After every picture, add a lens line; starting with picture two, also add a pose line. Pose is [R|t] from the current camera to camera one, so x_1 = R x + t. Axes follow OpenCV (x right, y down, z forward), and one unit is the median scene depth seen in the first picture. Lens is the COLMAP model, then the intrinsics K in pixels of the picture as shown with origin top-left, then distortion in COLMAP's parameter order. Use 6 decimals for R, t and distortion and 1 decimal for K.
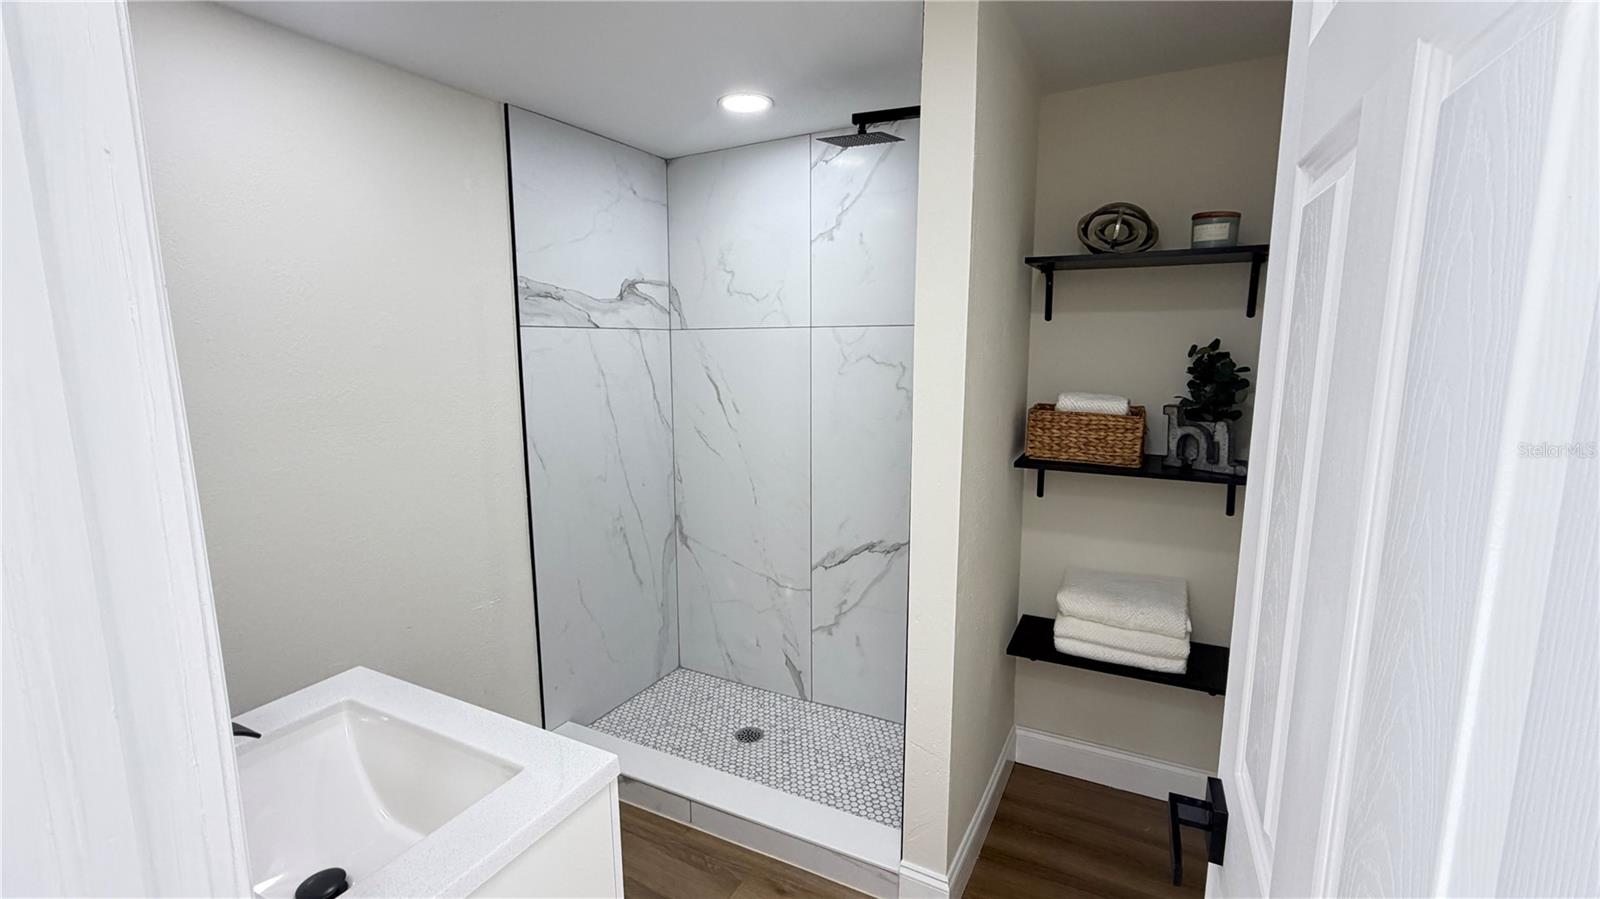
lens RADIAL K [[691.1, 0, 797.4], [0, 691.1, 450.4], [0, 0, 1]] dist [0.002050, 0.000005]
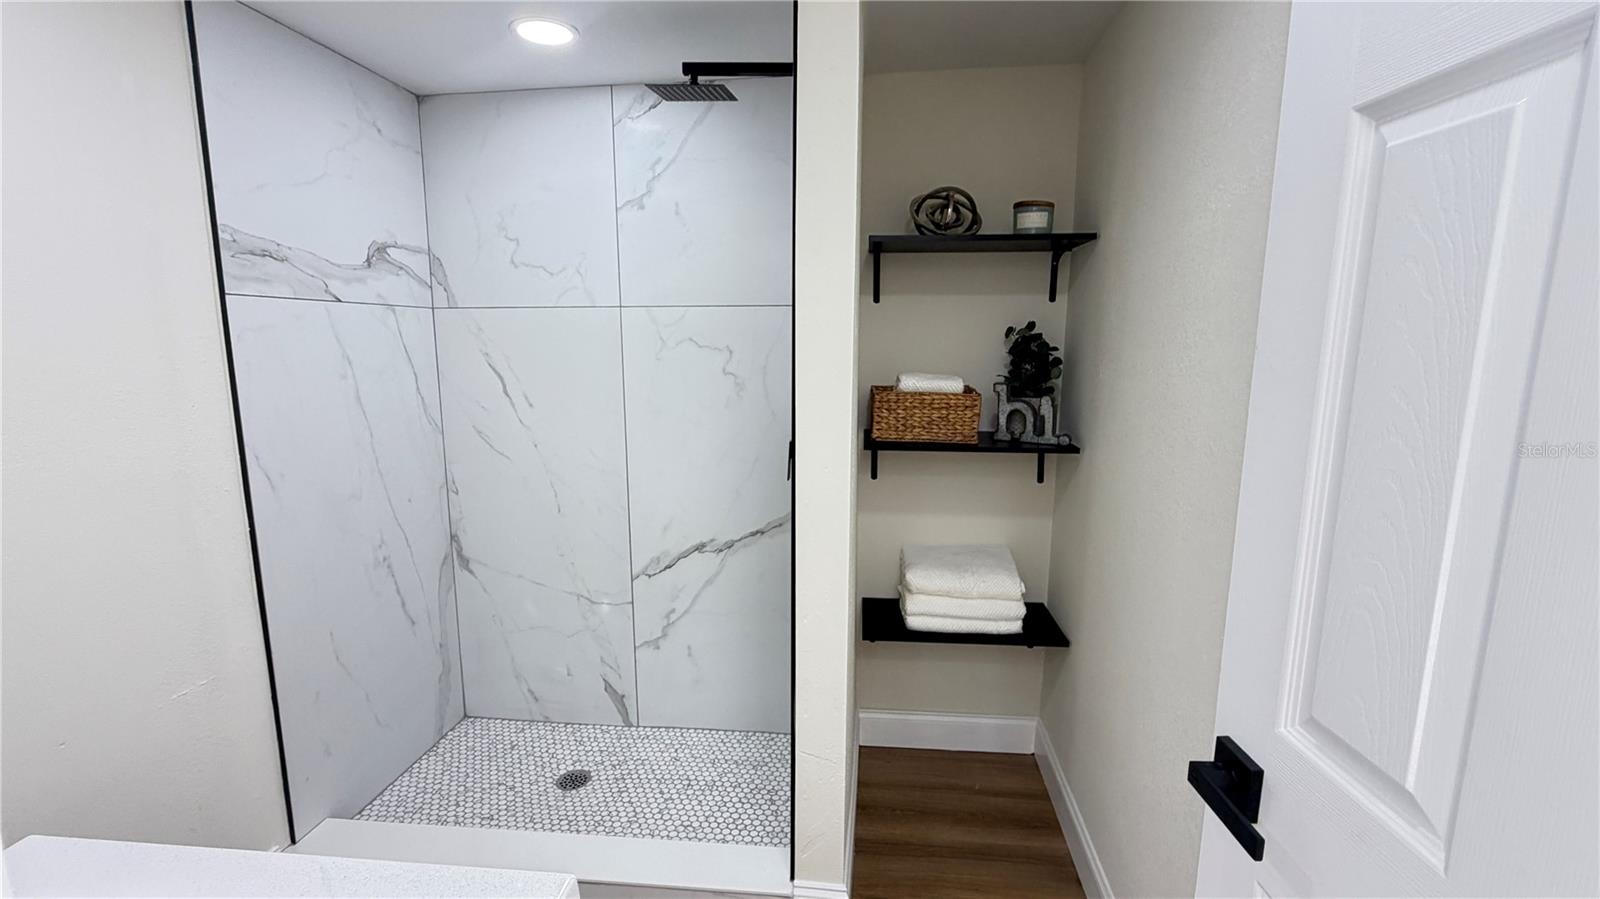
lens RADIAL K [[691.1, 0, 797.4], [0, 691.1, 450.4], [0, 0, 1]] dist [0.002050, 0.000005]
pose [[0.927752, -0.056228, 0.368938, -0.113849], [0.054179, 0.998404, 0.015921, 0.003437], [-0.369244, 0.005218, 0.929318, 0.102352]]
